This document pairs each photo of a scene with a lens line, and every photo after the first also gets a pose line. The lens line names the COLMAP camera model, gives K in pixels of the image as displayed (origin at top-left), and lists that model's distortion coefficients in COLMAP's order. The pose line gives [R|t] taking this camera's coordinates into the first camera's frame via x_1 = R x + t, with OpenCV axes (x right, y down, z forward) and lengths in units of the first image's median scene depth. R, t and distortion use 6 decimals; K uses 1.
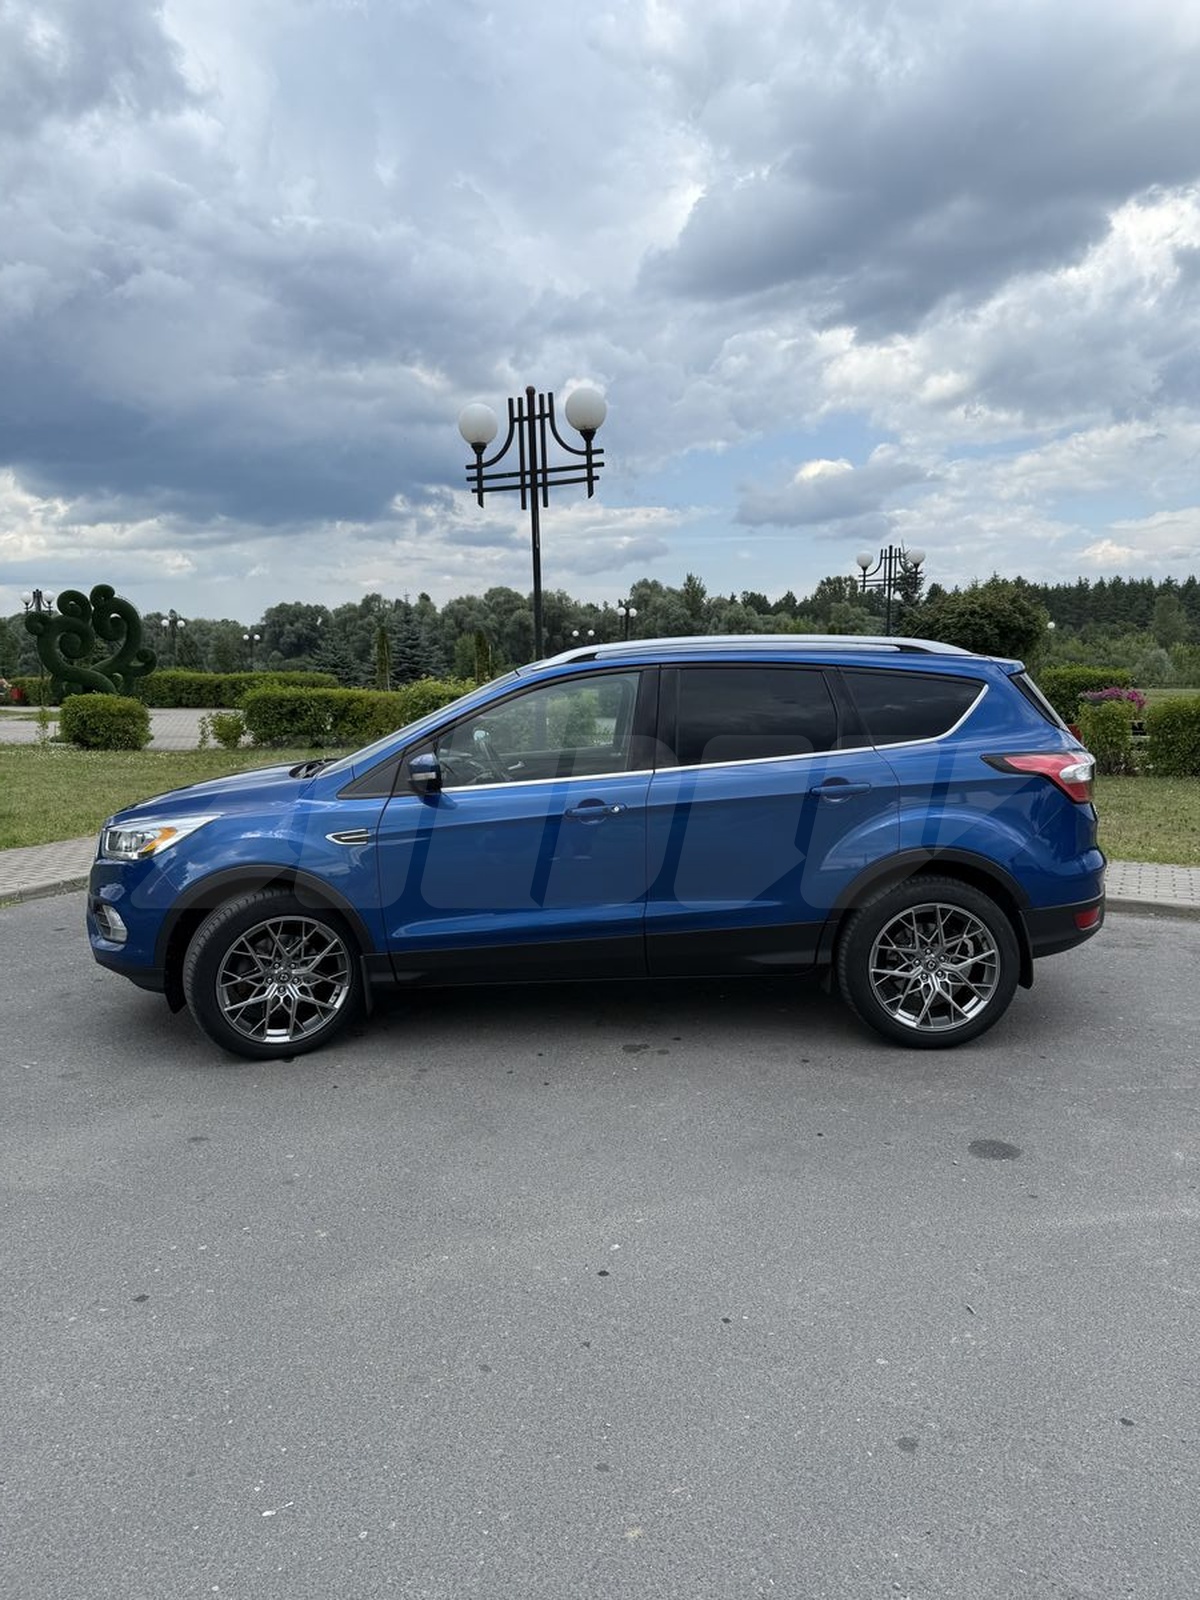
lens RADIAL K [[1117.9, 0, 594.3], [0, 1117.9, 793.7], [0, 0, 1]] dist [0.098057, -0.146994]
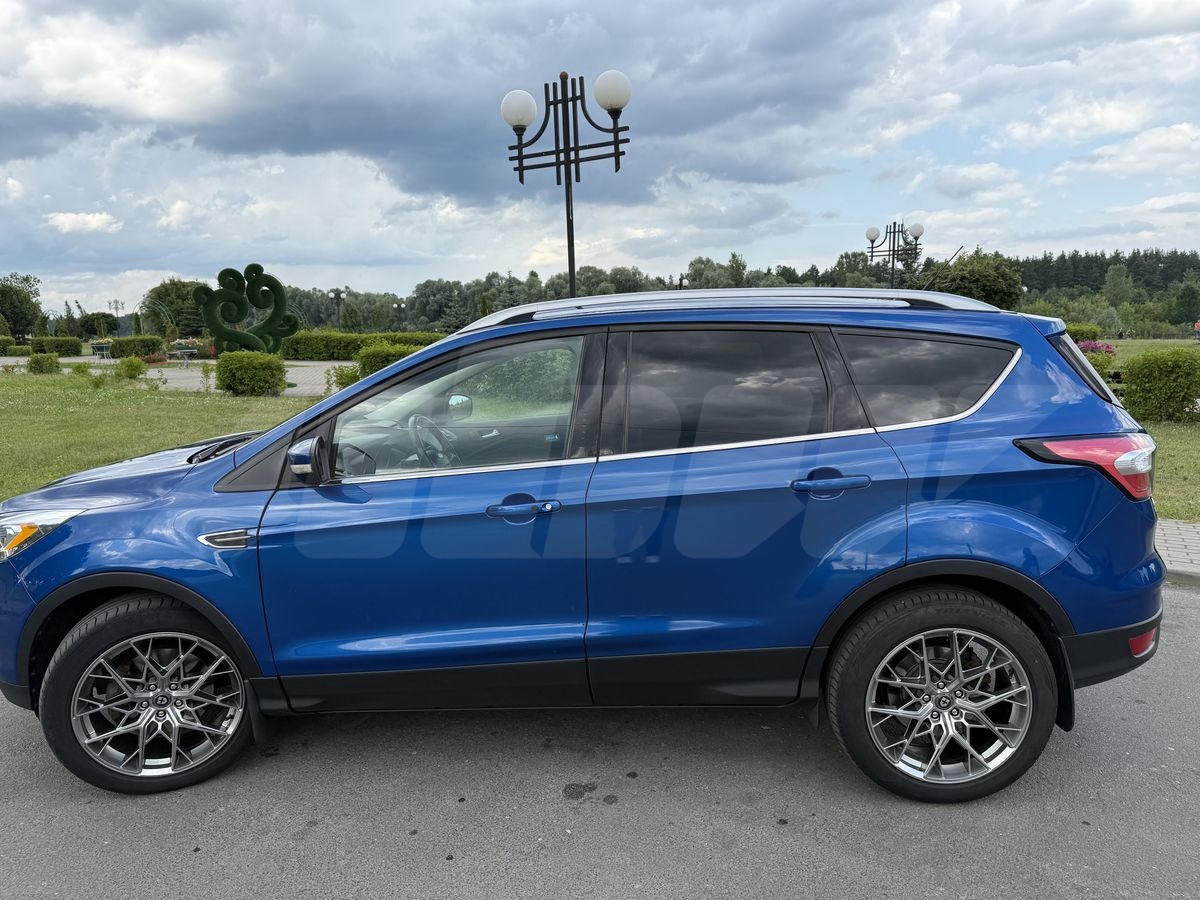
lens RADIAL K [[838.4, 0, 600.6], [0, 838.4, 457.3], [0, 0, 1]] dist [0.098057, -0.146994]
pose [[0.997359, 0.003045, -0.072569, 0.040586], [0.000012, 0.999114, 0.042083, -0.019060], [0.072633, -0.041972, 0.996475, 0.159724]]
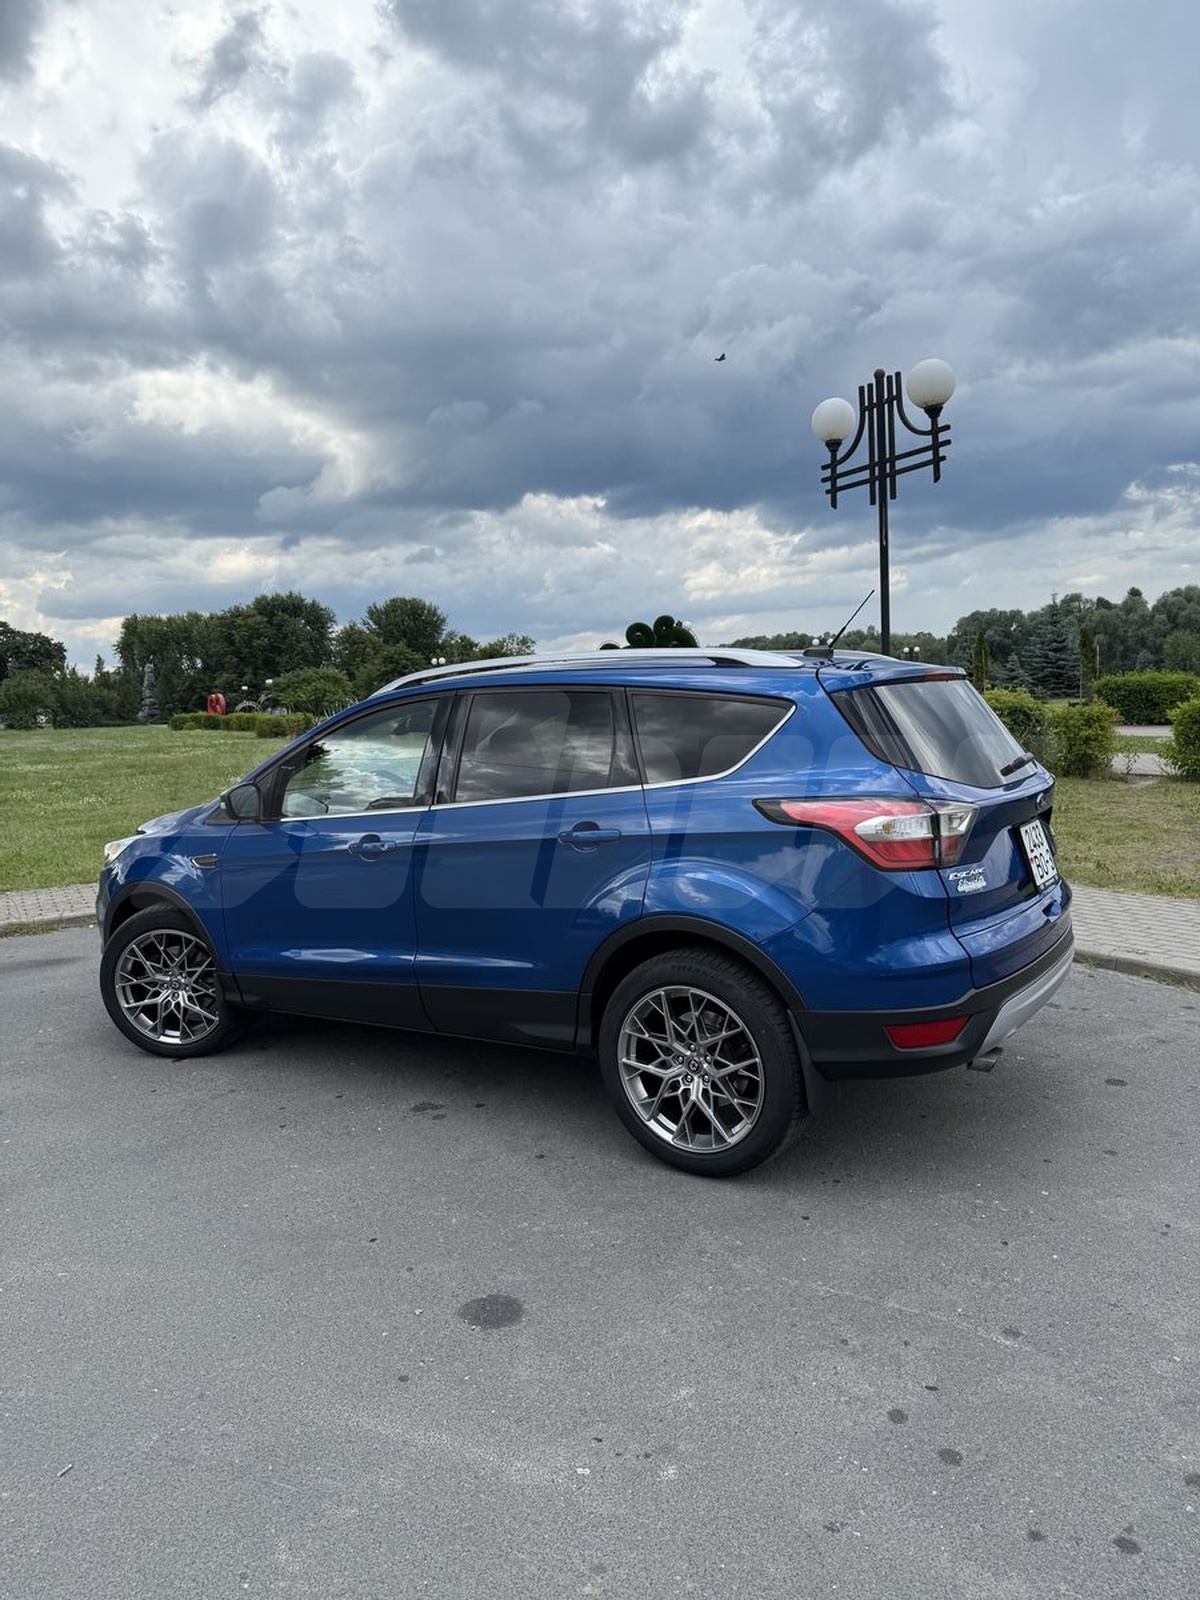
lens RADIAL K [[1117.9, 0, 594.3], [0, 1117.9, 793.7], [0, 0, 1]] dist [0.098057, -0.146994]
pose [[0.821114, 0.022049, -0.570338, 0.279782], [-0.027296, 0.999627, -0.000652, -0.013928], [0.570111, 0.016103, 0.821410, 0.130481]]
